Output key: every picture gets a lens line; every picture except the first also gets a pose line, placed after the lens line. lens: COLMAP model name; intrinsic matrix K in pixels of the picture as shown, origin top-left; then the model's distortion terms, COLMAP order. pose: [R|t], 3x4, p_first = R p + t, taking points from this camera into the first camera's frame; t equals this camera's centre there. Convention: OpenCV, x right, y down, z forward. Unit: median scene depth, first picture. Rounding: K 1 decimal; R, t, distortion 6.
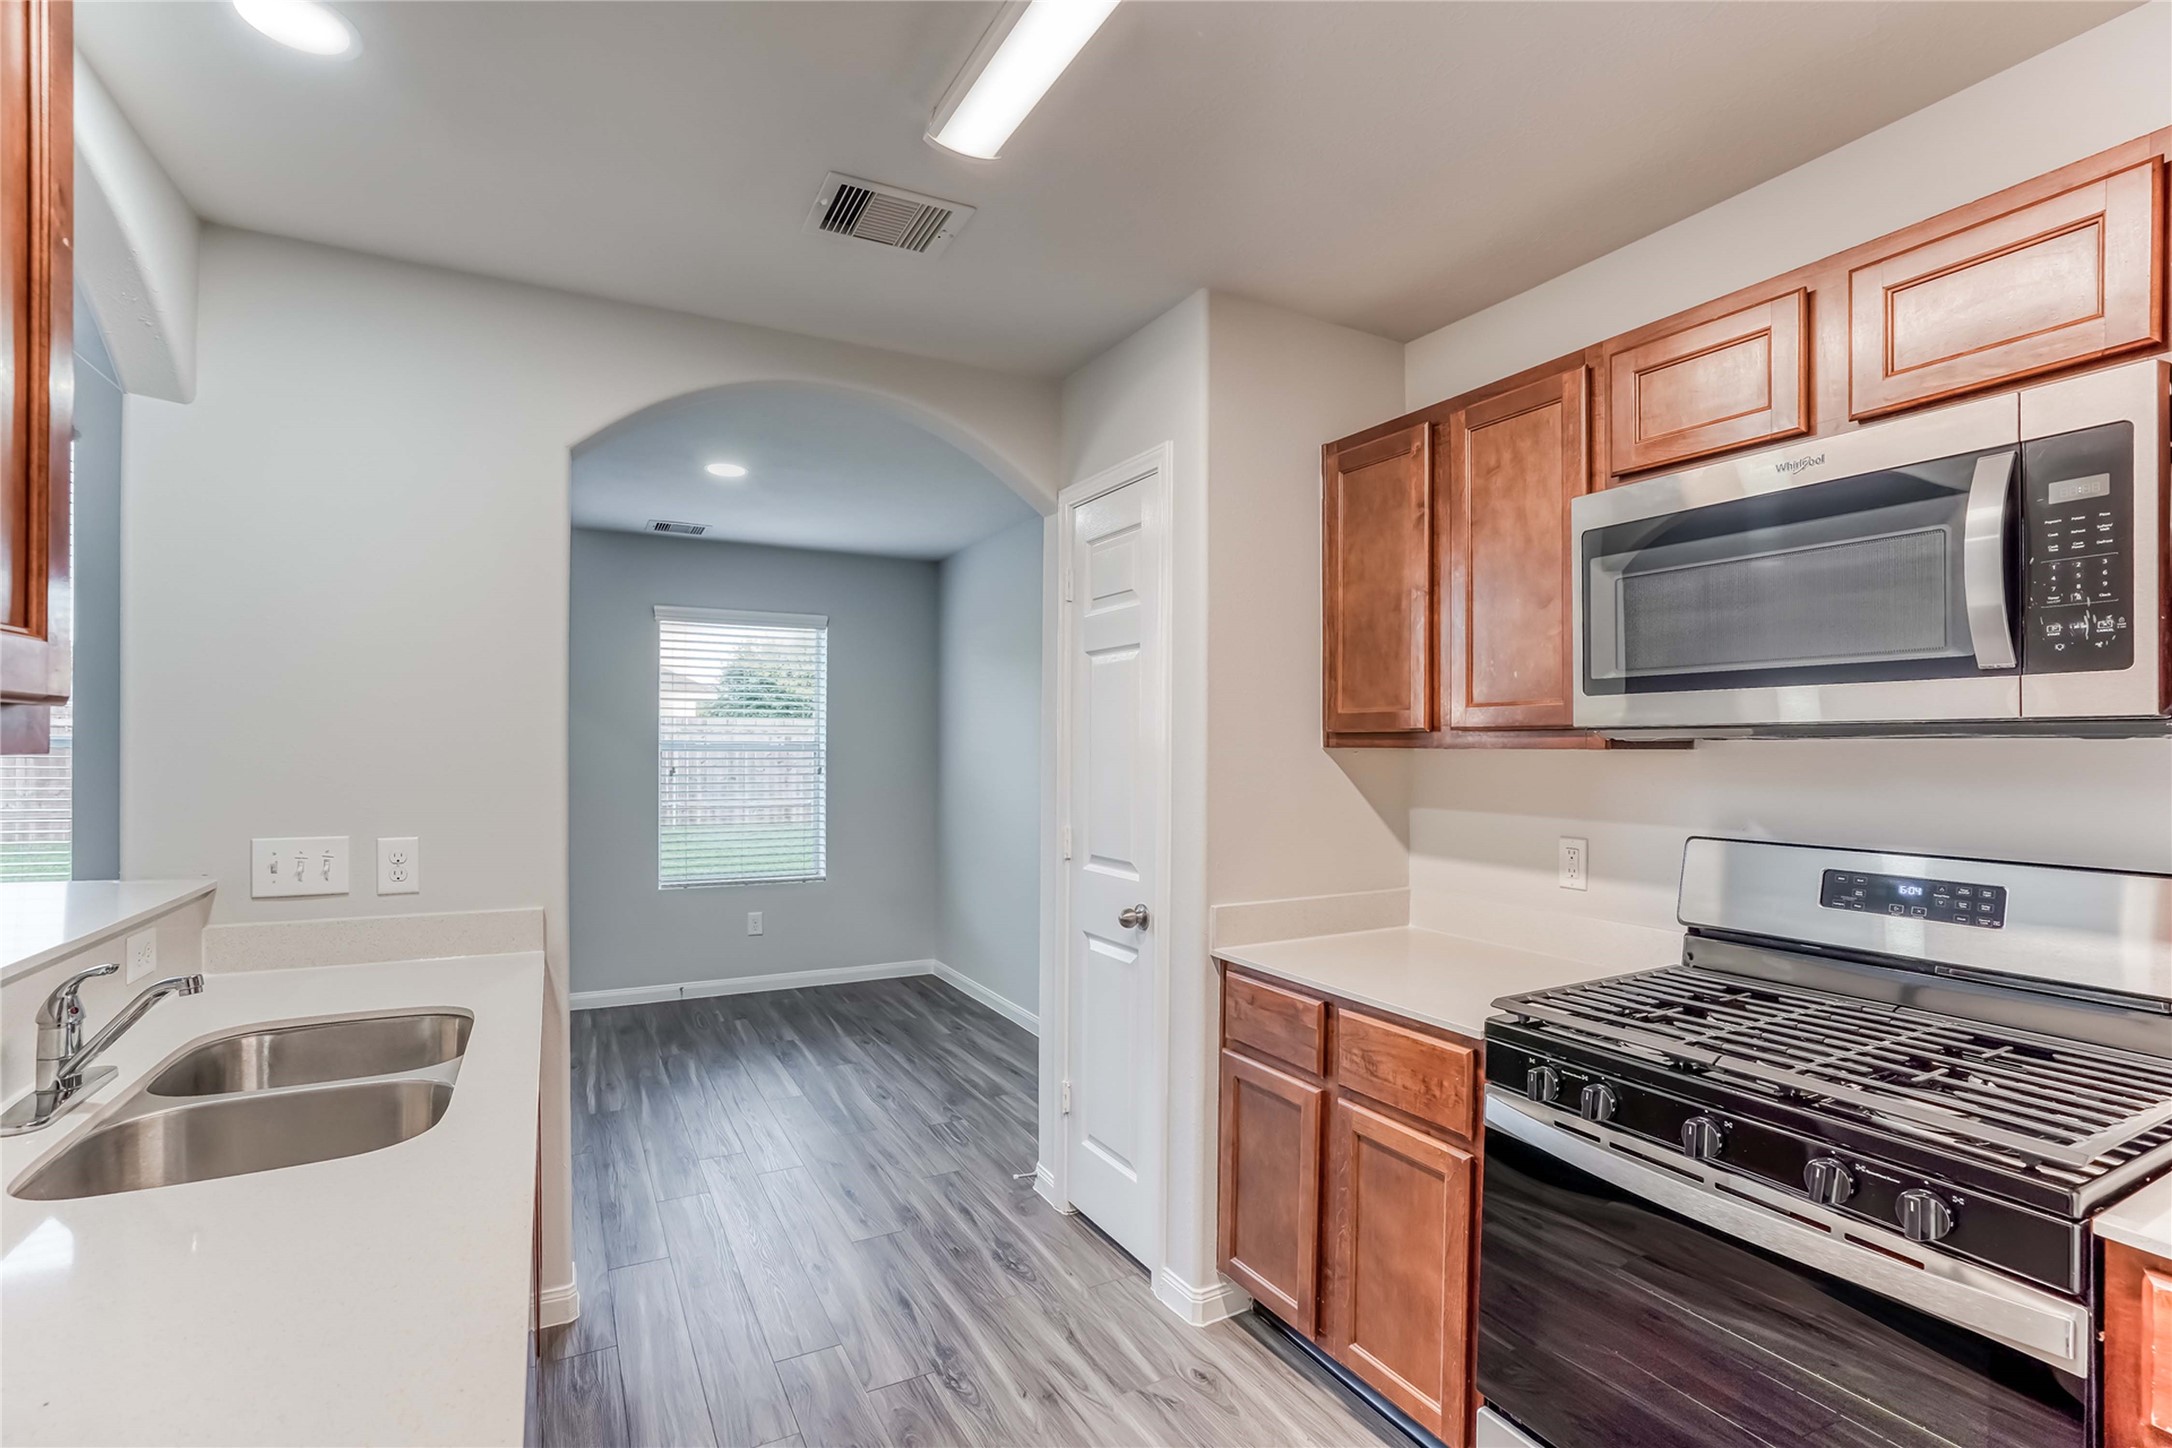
lens RADIAL K [[994.9, 0, 1086.0], [0, 994.9, 724.0], [0, 0, 1]] dist [-0.001958, 0.000109]
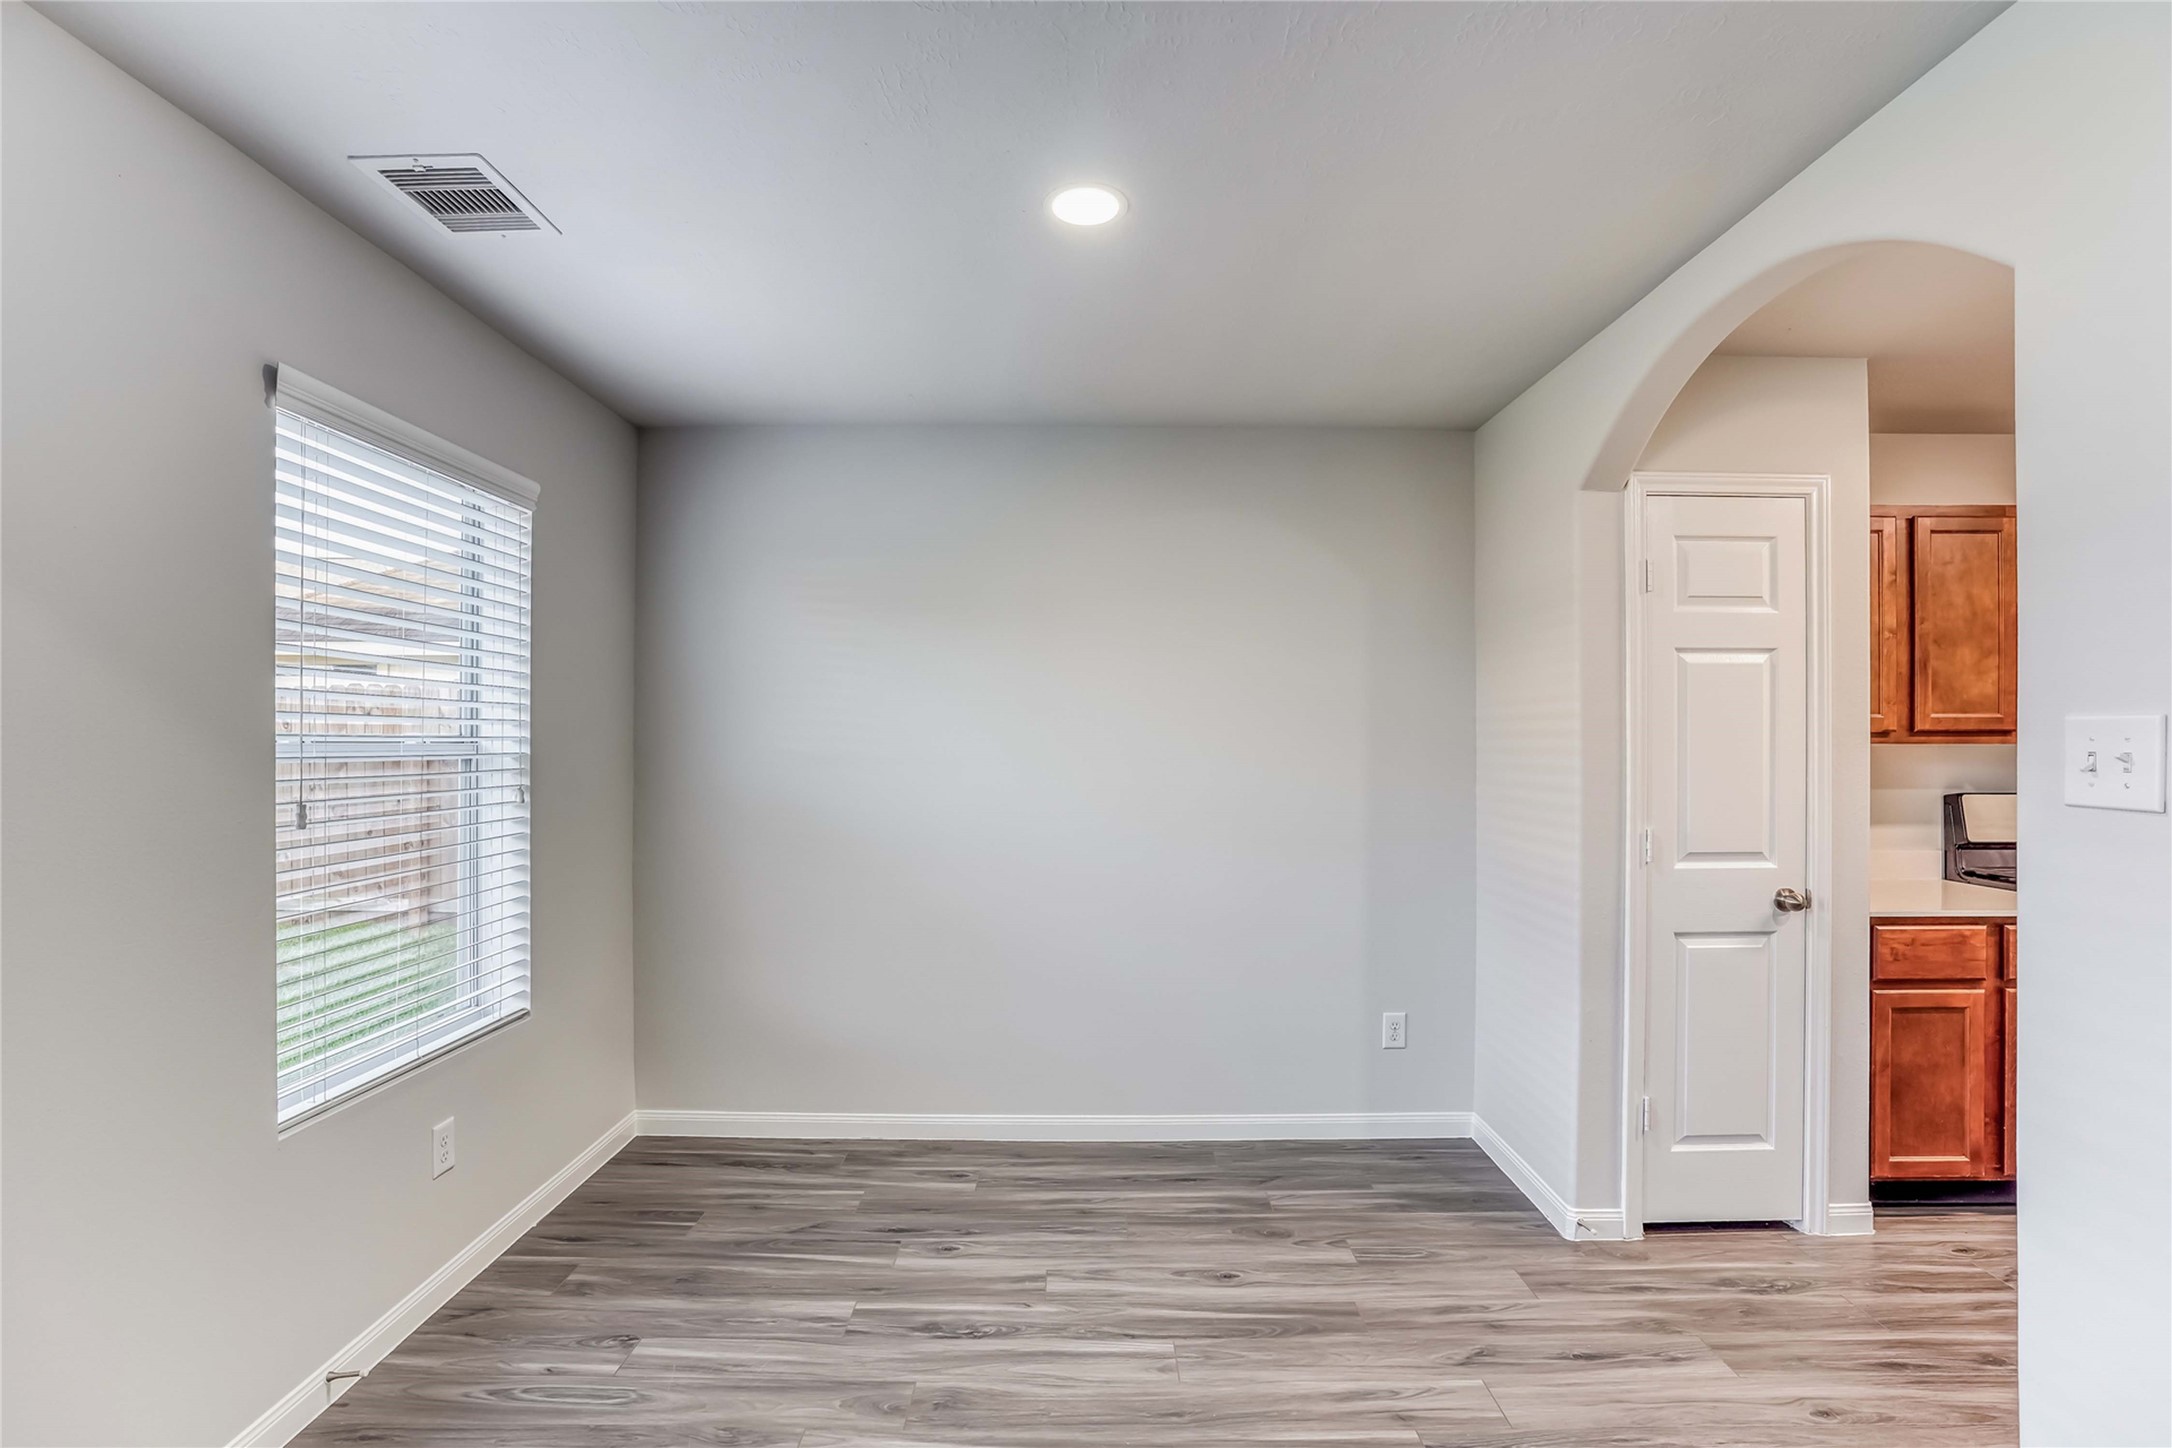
lens RADIAL K [[971.8, 0, 1086.0], [0, 971.8, 724.0], [0, 0, 1]] dist [-0.048766, 0.022614]
pose [[0.478336, 0.018693, 0.877978, -1.167707], [-0.016514, 0.999788, -0.012289, 0.026754], [-0.878022, -0.008621, 0.478543, 1.124123]]
